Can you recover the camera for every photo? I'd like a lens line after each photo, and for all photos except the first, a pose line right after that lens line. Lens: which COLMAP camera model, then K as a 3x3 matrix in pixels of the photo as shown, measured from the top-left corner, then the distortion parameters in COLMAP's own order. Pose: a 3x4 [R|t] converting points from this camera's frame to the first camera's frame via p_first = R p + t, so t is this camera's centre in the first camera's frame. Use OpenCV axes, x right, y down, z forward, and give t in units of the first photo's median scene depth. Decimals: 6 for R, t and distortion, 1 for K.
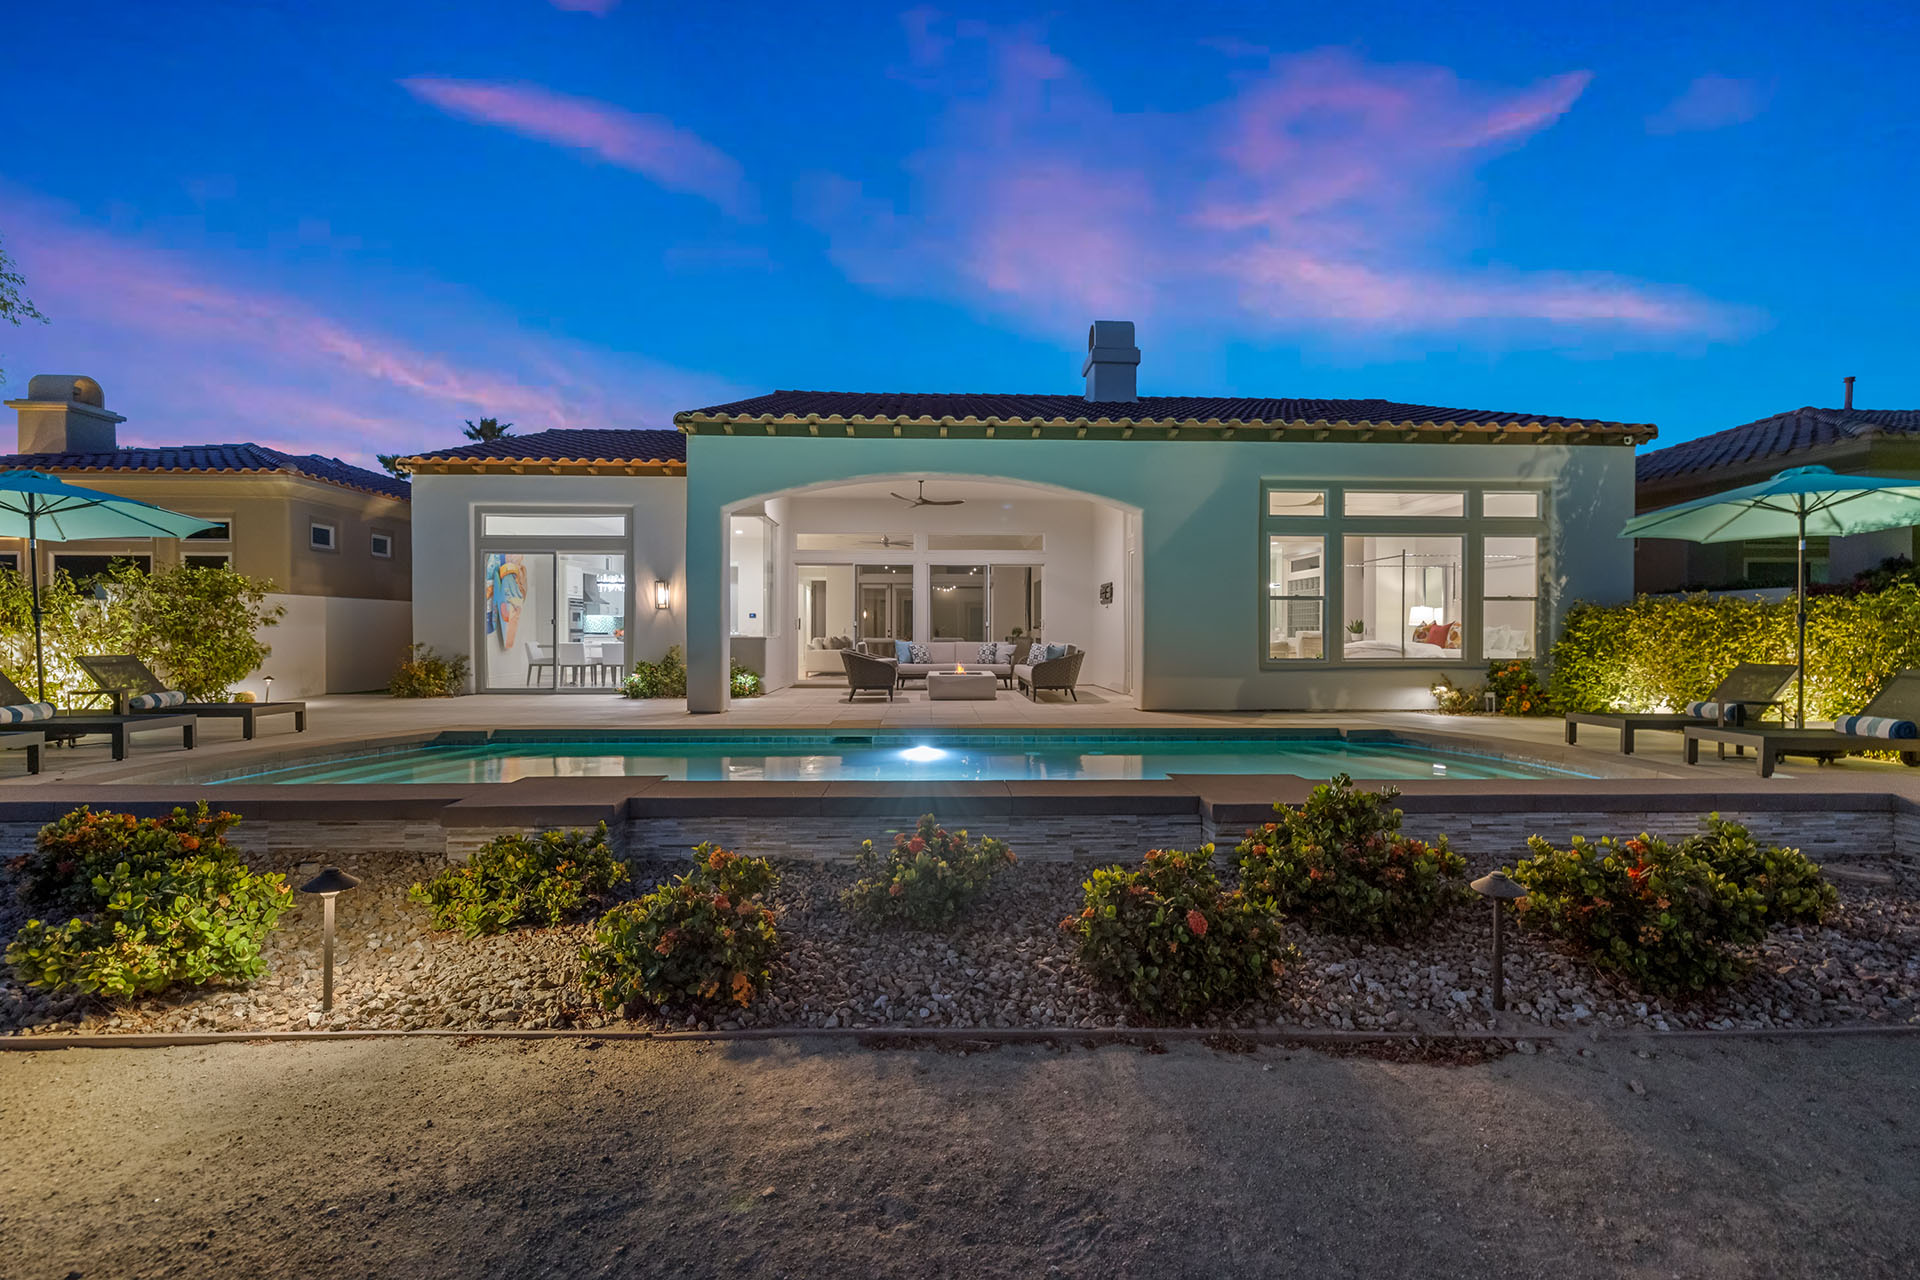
lens RADIAL K [[800.6, 0, 960.5], [0, 800.6, 633.6], [0, 0, 1]] dist [0.003339, -0.000519]
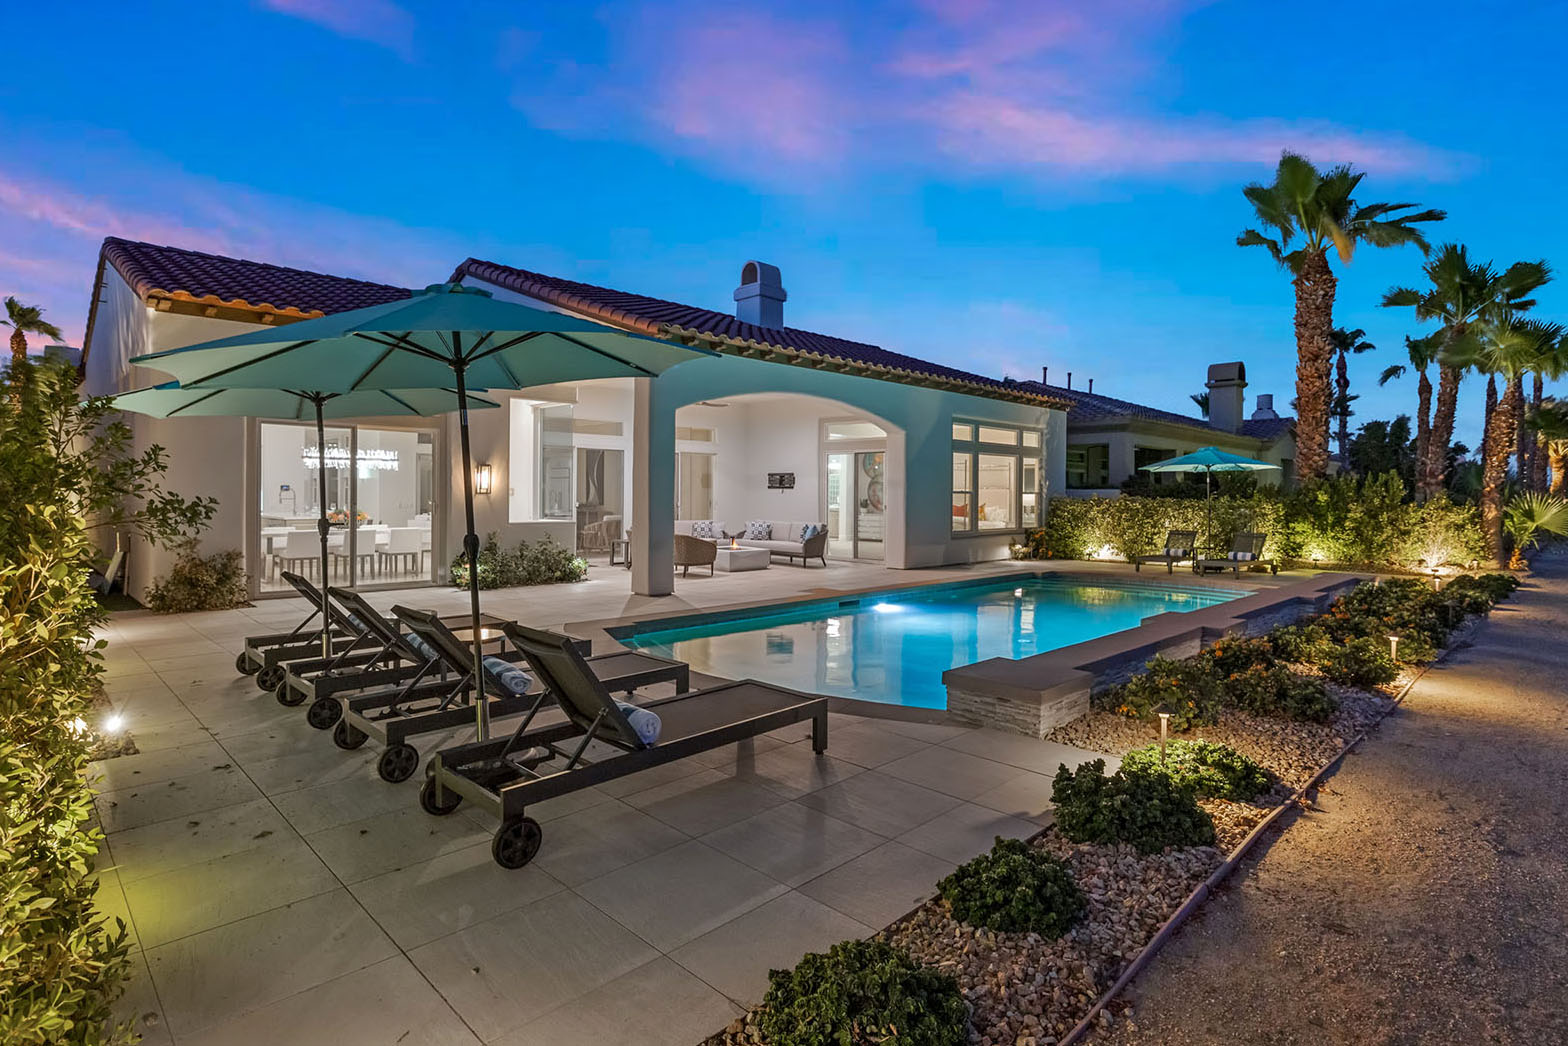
lens RADIAL K [[799.6, 0, 780.1], [0, 799.6, 486.9], [0, 0, 1]] dist [0.005588, 0.000353]
pose [[0.737139, 0.009551, 0.675674, -0.911165], [-0.004758, 0.999949, -0.008945, -0.038929], [-0.675724, 0.003379, 0.737147, 0.077824]]
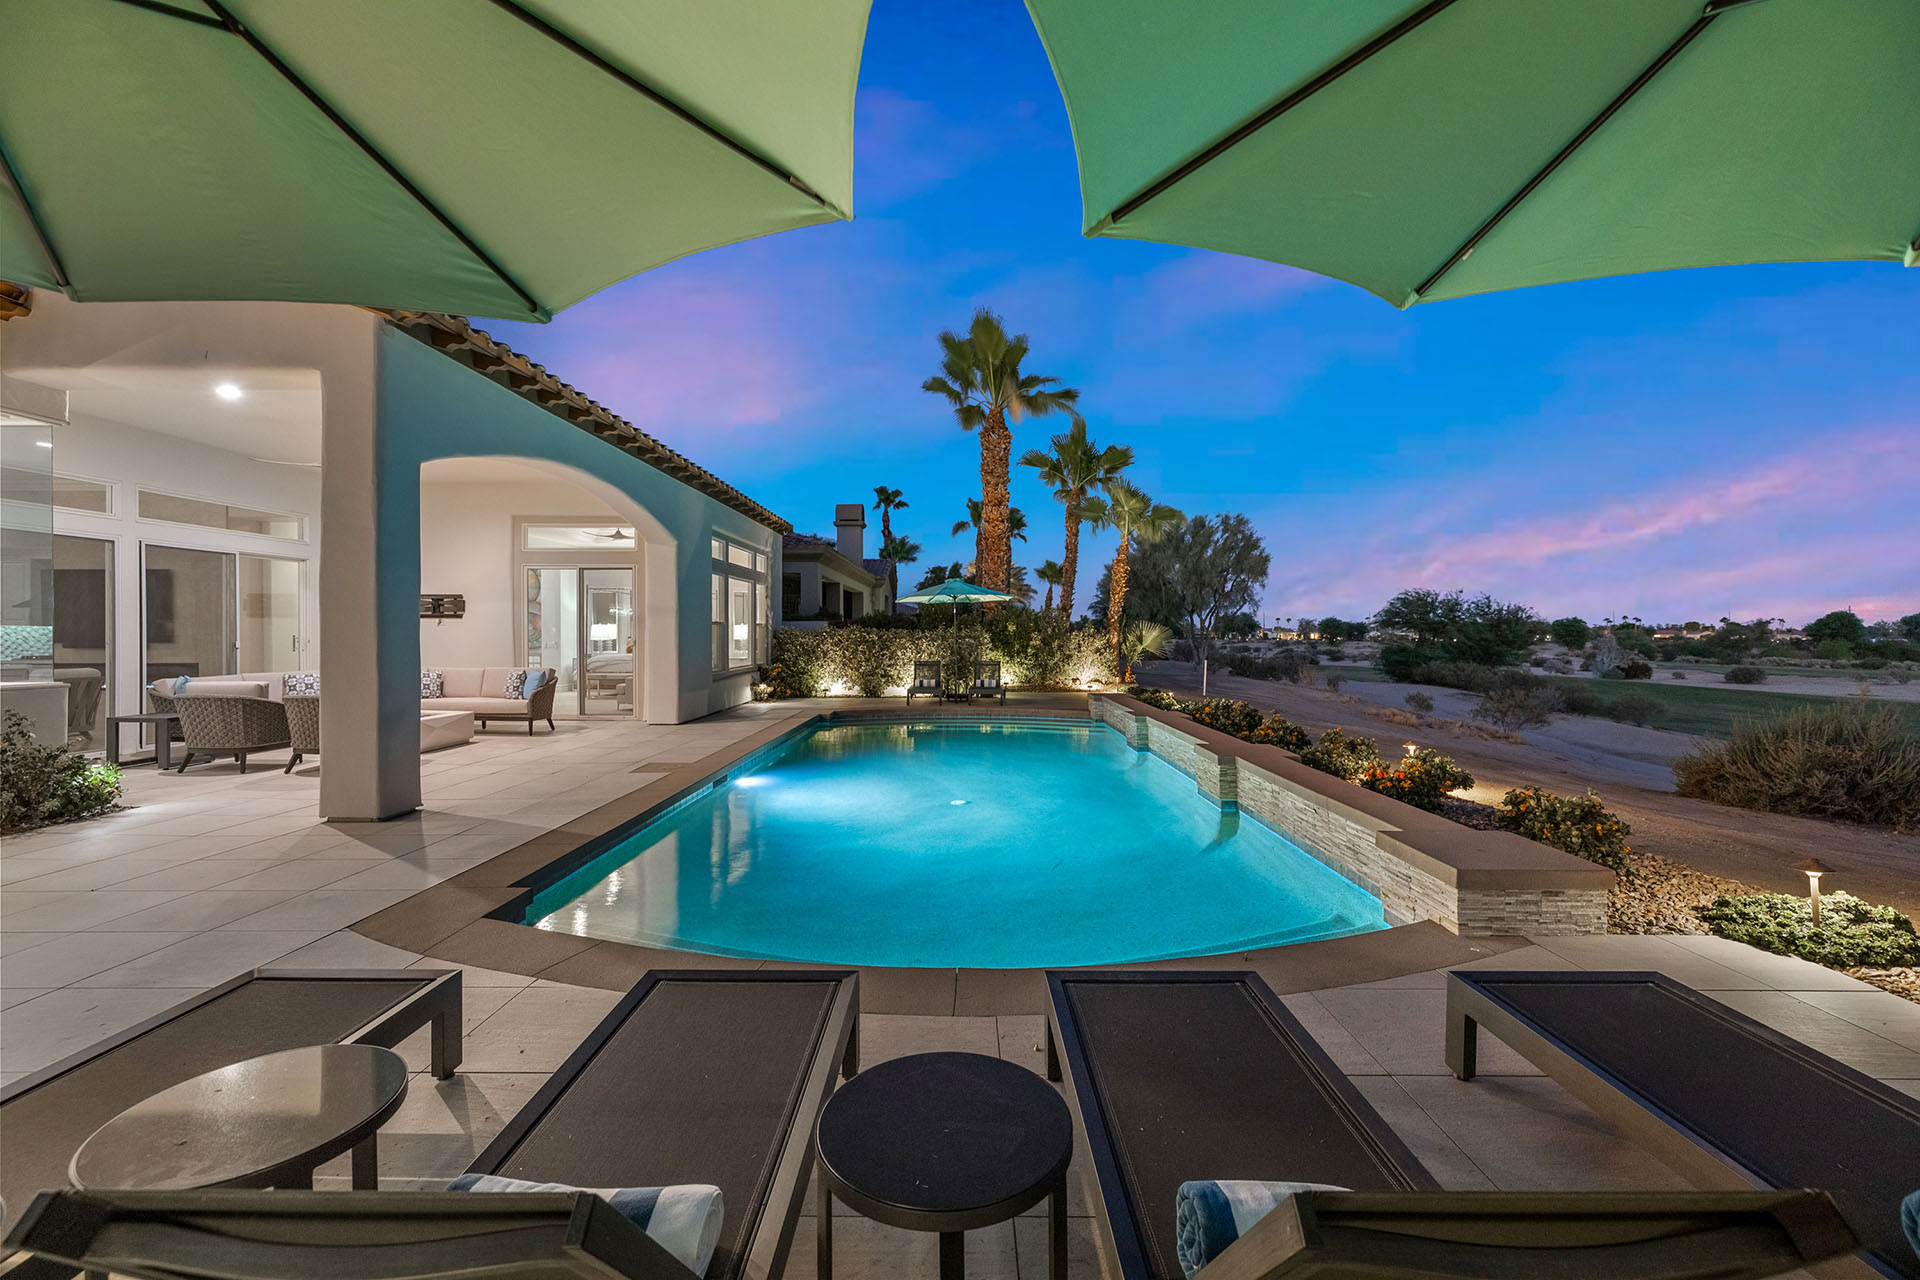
lens RADIAL K [[800.6, 0, 955.1], [0, 800.6, 647.8], [0, 0, 1]] dist [0.003339, -0.000519]
pose [[0.039861, -0.021121, 0.998982, -0.845869], [0.002339, 0.999776, 0.021044, -0.030944], [-0.999202, 0.001498, 0.039902, 0.567816]]
